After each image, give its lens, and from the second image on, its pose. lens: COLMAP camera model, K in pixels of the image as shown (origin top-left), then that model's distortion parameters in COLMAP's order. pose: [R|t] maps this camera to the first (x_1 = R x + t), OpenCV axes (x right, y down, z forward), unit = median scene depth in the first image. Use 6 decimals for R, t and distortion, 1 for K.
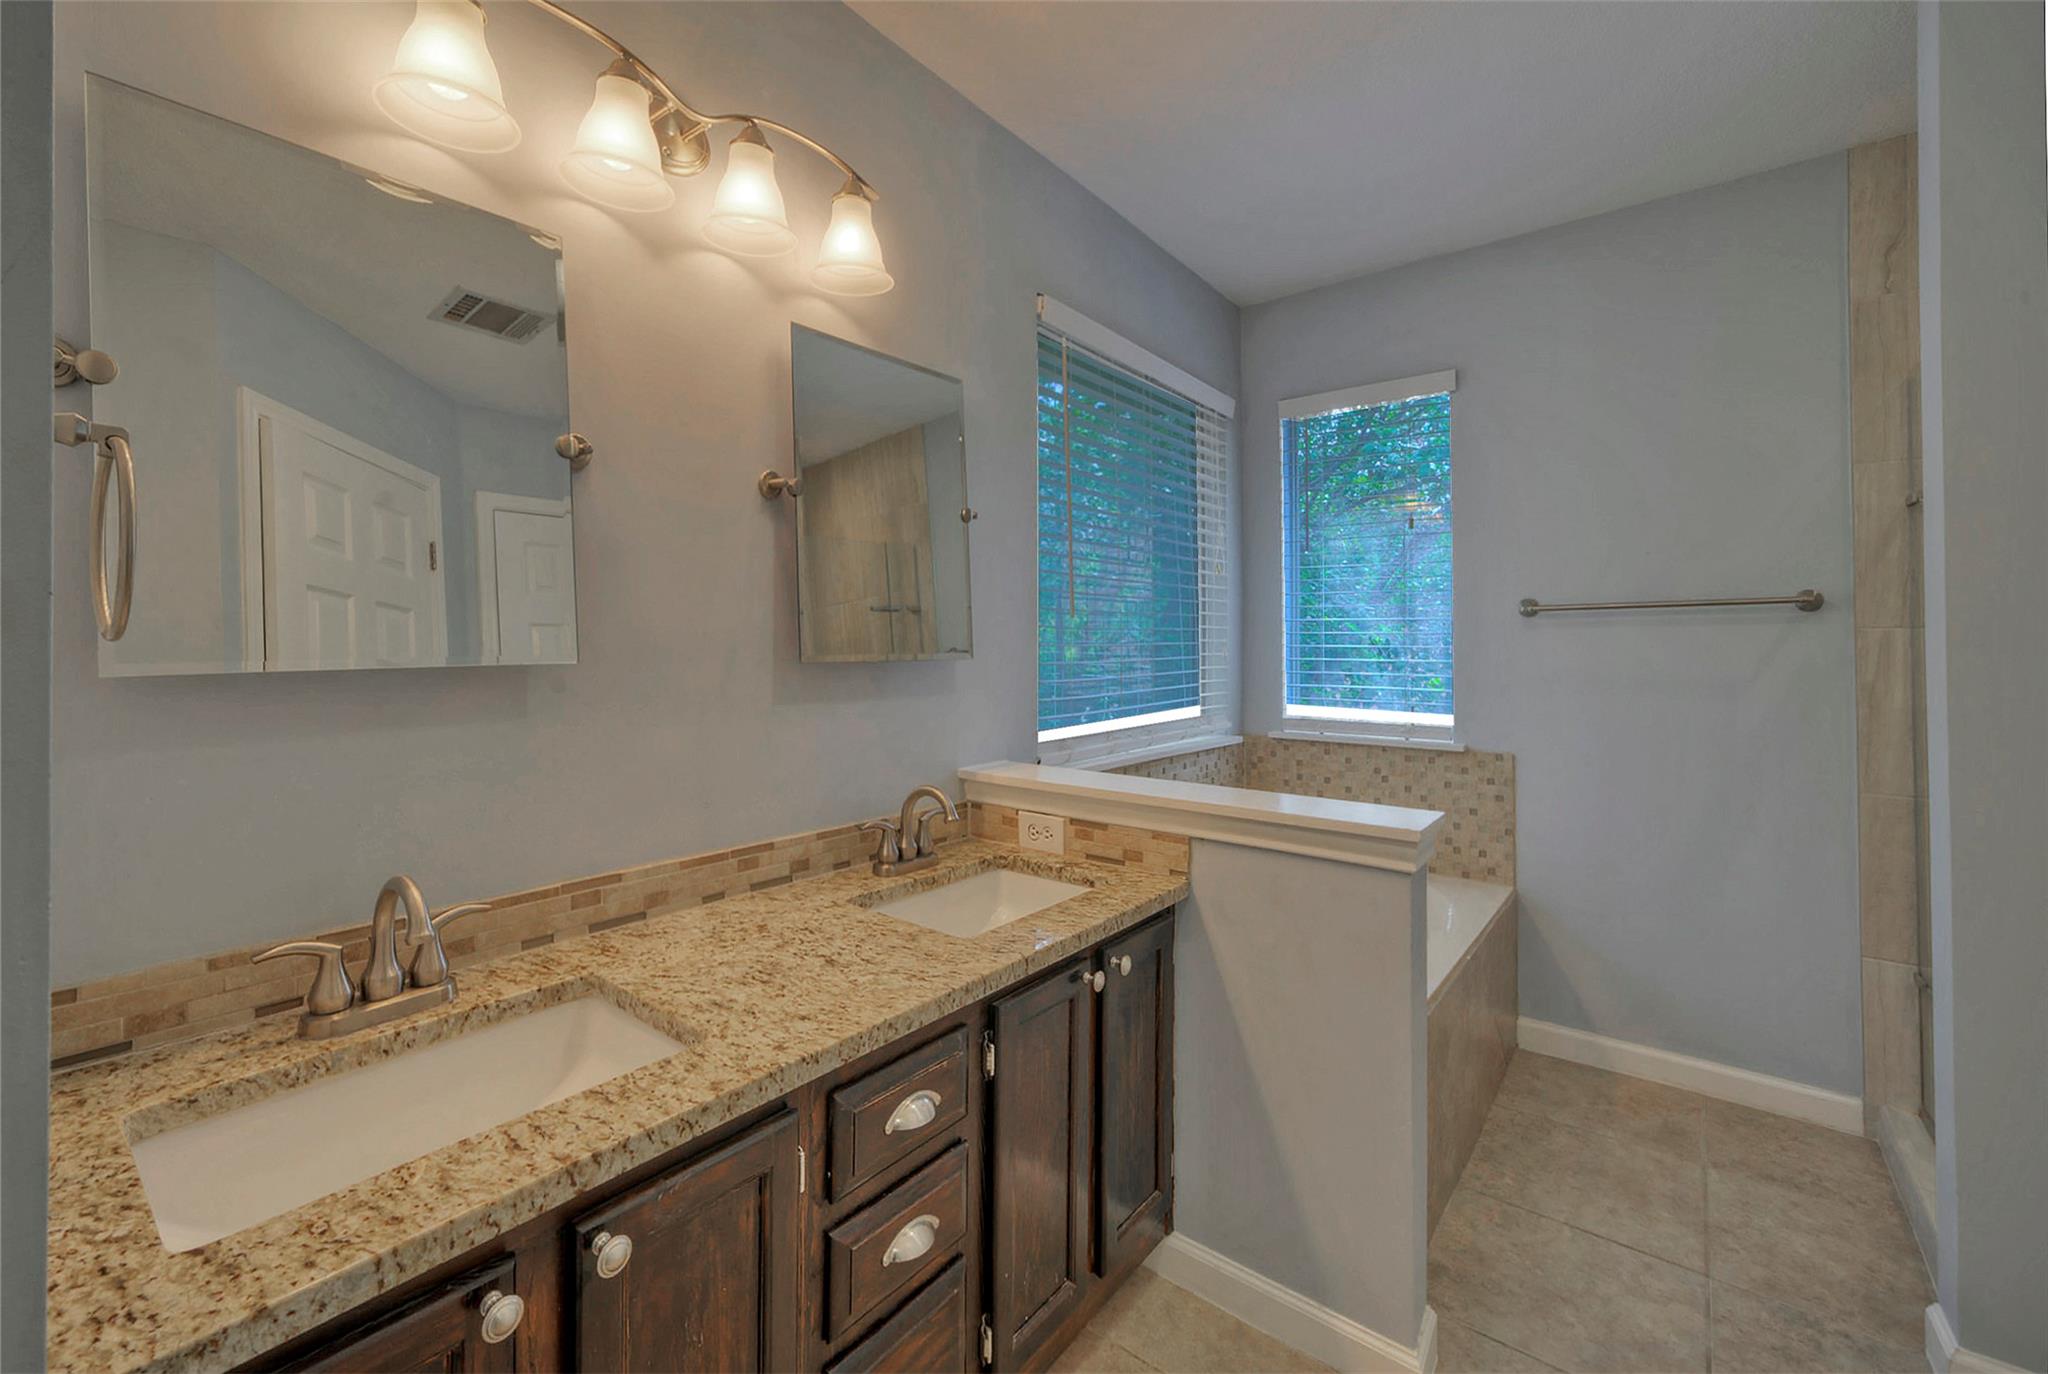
lens RADIAL K [[820.2, 0, 999.1], [0, 820.2, 641.7], [0, 0, 1]] dist [-0.011920, 0.005120]
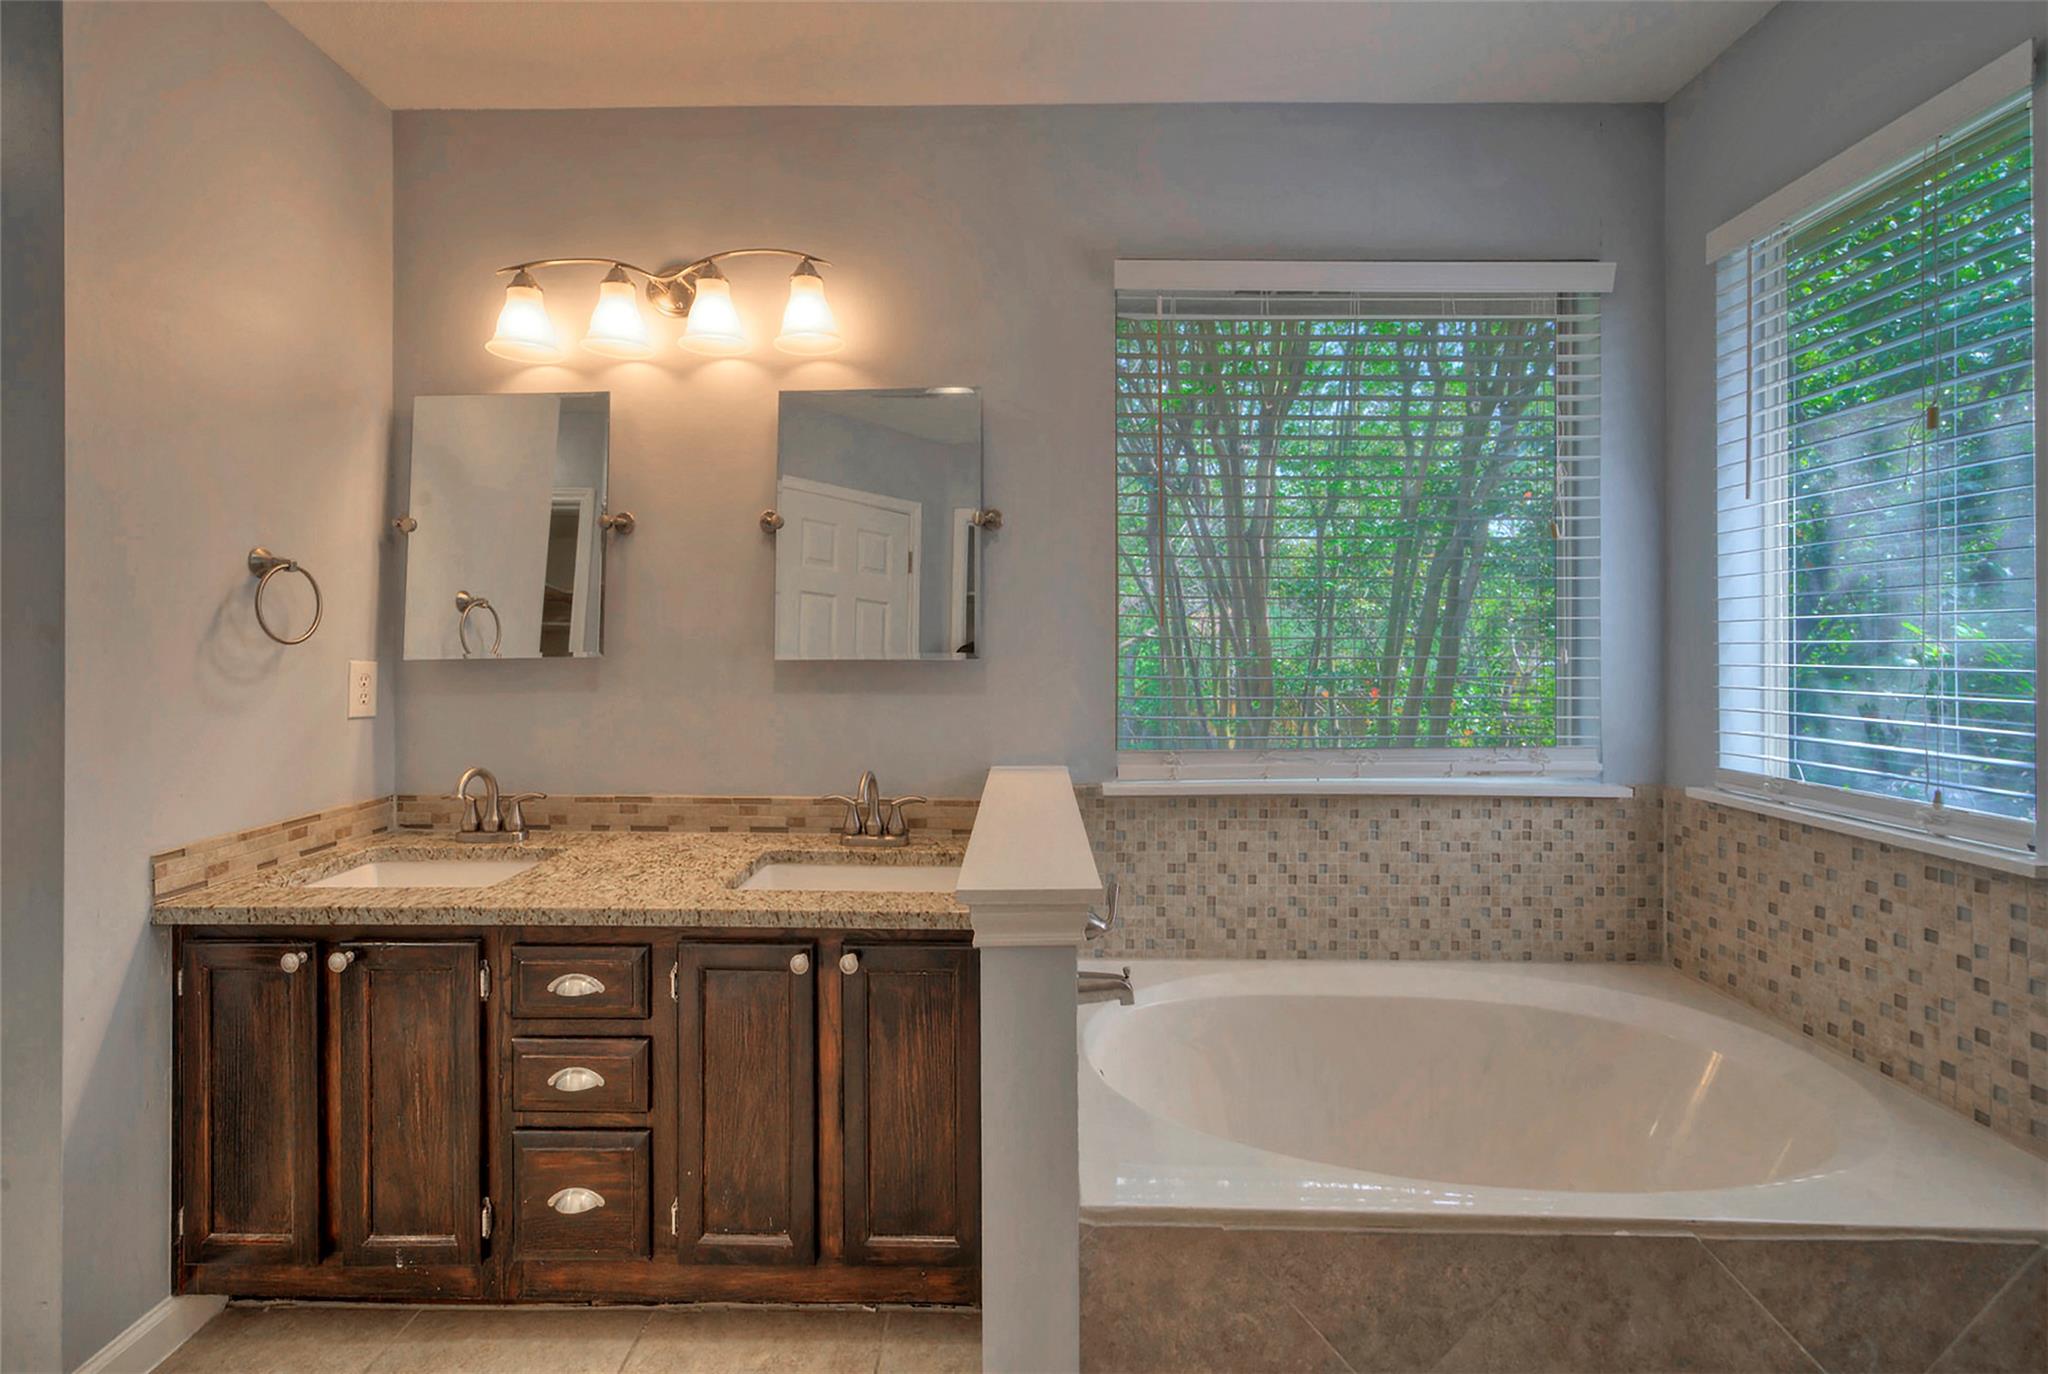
lens RADIAL K [[840.7, 0, 1033.7], [0, 840.7, 634.4], [0, 0, 1]] dist [-0.019772, 0.014495]
pose [[0.649177, -0.004255, -0.760626, 0.727025], [0.002069, 0.999991, -0.003827, -0.005875], [0.760635, 0.000911, 0.649179, 0.330354]]
